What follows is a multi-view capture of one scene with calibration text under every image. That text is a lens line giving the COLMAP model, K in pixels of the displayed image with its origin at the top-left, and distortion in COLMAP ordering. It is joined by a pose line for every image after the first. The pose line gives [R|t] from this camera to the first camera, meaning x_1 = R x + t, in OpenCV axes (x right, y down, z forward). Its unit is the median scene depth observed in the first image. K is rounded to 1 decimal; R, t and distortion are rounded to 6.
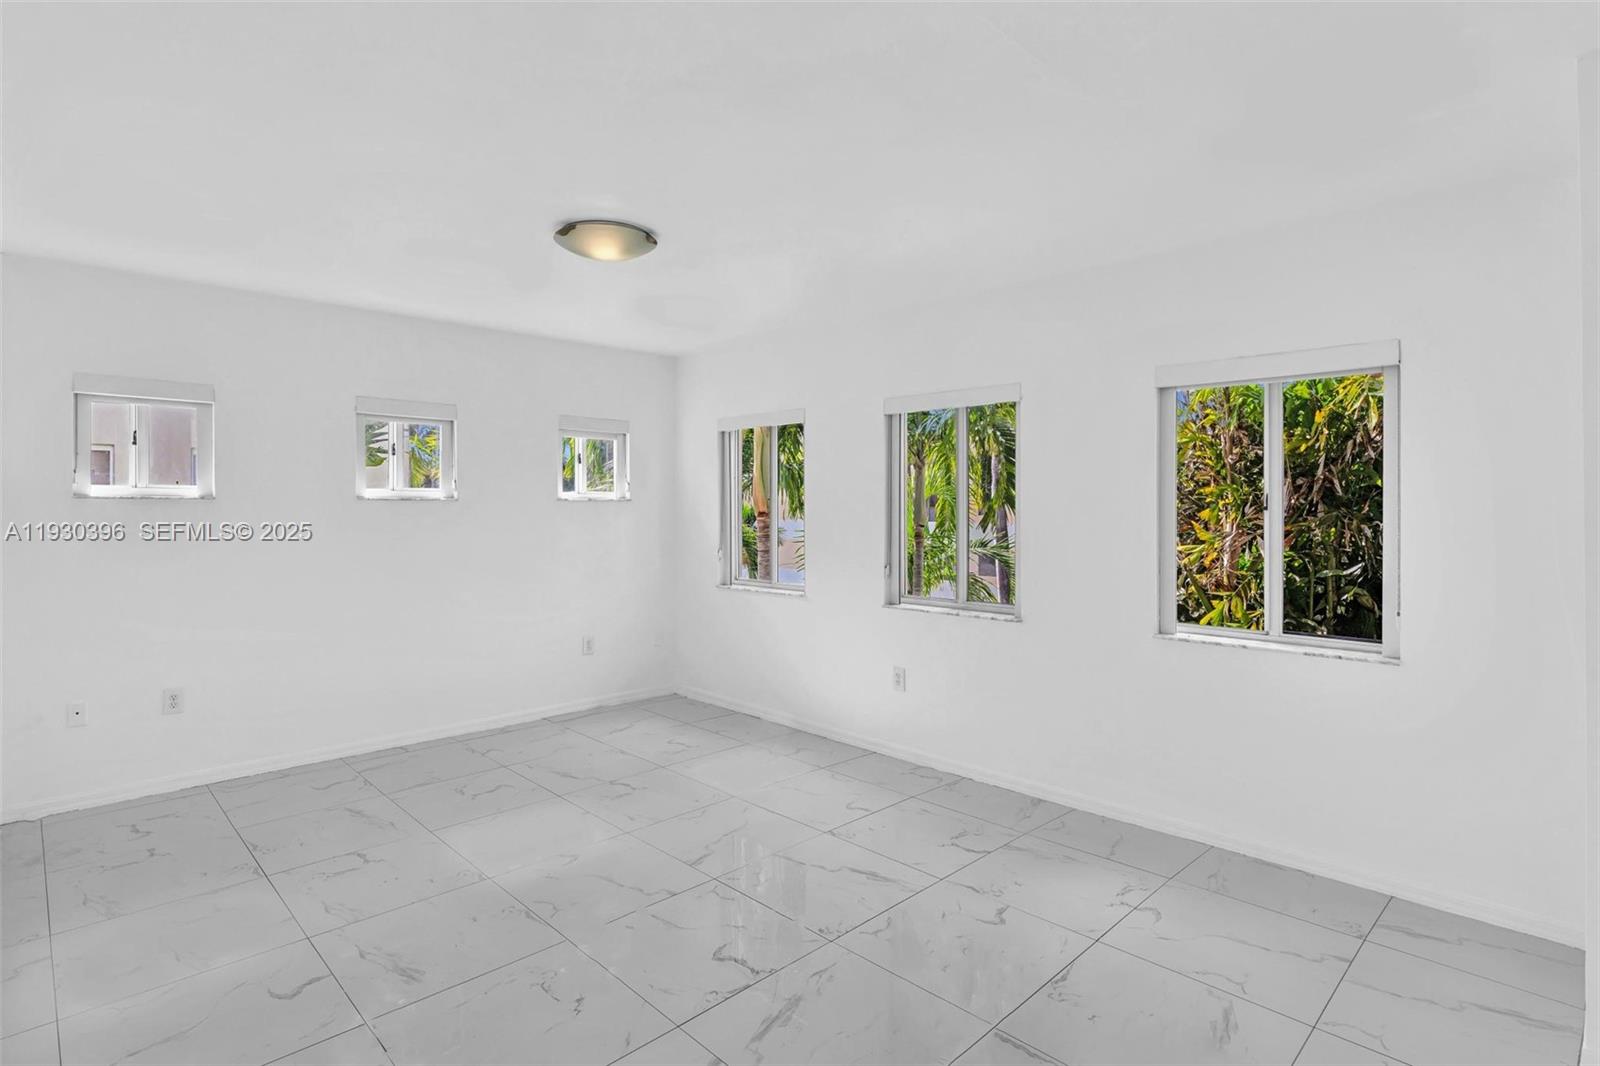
lens RADIAL K [[783.5, 0, 779.0], [0, 783.5, 515.9], [0, 0, 1]] dist [-0.000404, 0.000547]
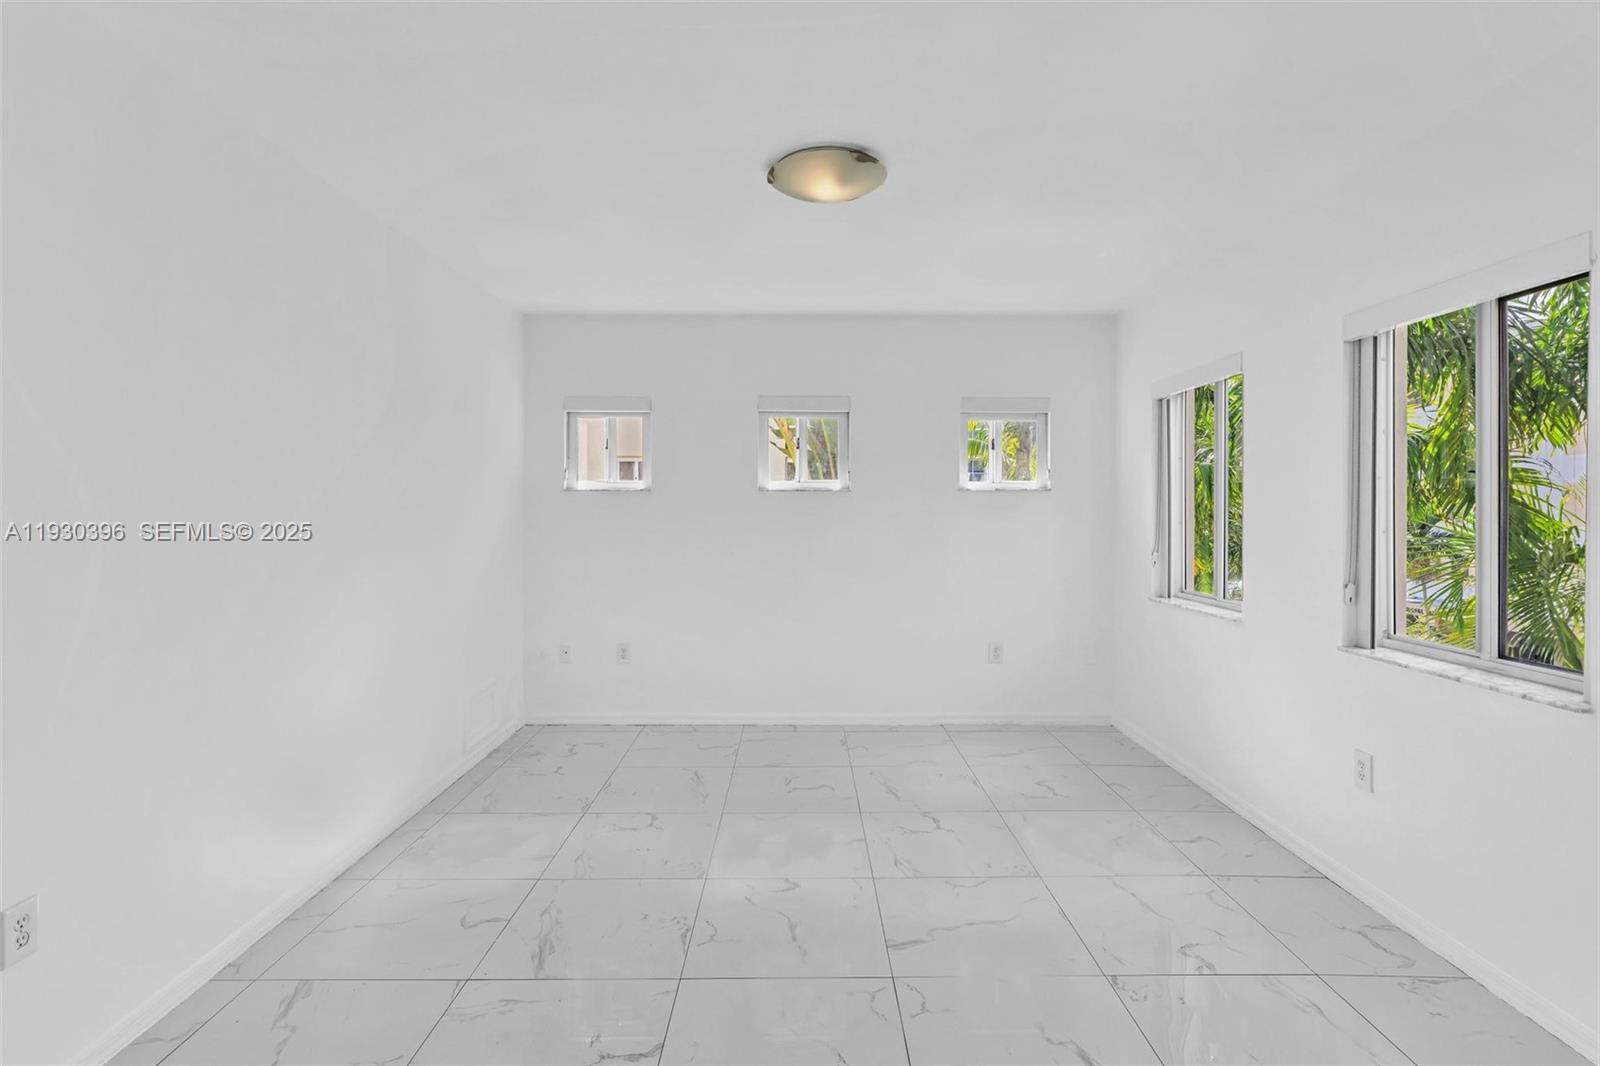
lens RADIAL K [[766.2, 0, 792.9], [0, 766.2, 516.3], [0, 0, 1]] dist [-0.003082, 0.000394]
pose [[0.734657, 0.008155, -0.678389, 0.228563], [-0.007902, 0.999963, 0.003464, 0.011231], [0.678392, 0.002816, 0.734694, 0.260121]]
